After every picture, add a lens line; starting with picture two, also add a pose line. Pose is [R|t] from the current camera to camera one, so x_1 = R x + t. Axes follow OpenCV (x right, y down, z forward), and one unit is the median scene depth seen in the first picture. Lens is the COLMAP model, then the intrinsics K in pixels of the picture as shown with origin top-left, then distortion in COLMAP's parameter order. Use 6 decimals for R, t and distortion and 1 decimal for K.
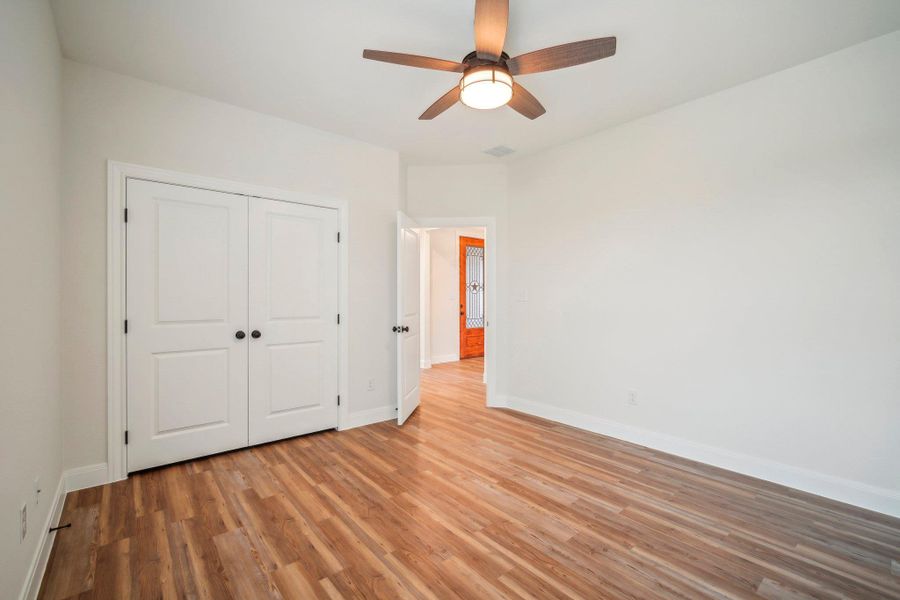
lens RADIAL K [[395.0, 0, 448.1], [0, 395.0, 298.3], [0, 0, 1]] dist [0.002819, -0.000384]
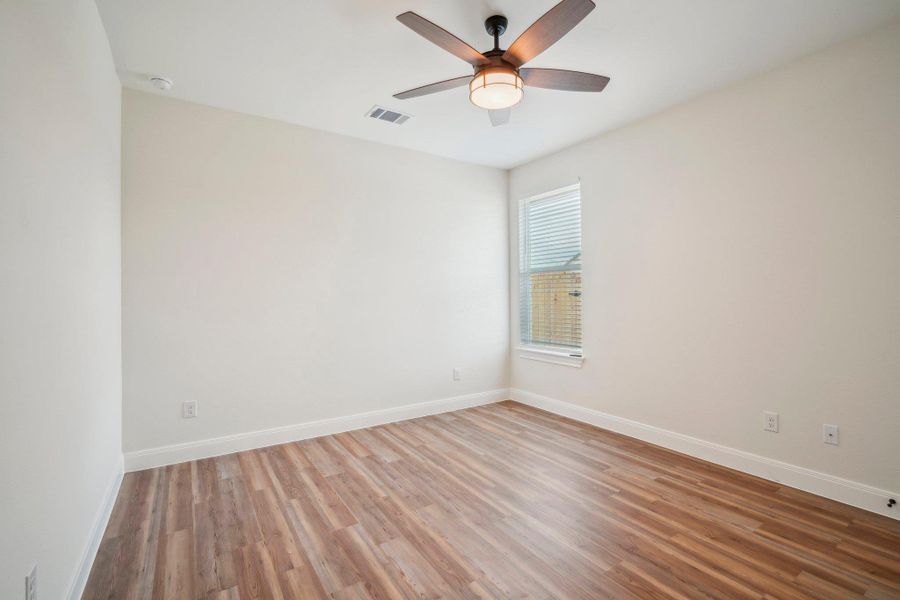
lens RADIAL K [[395.0, 0, 451.3], [0, 395.0, 298.3], [0, 0, 1]] dist [0.002819, -0.000384]
pose [[-0.993894, 0.005070, 0.110221, 0.115350], [0.005574, 0.999975, 0.004270, -0.003157], [-0.110197, 0.004858, -0.993898, 2.253865]]
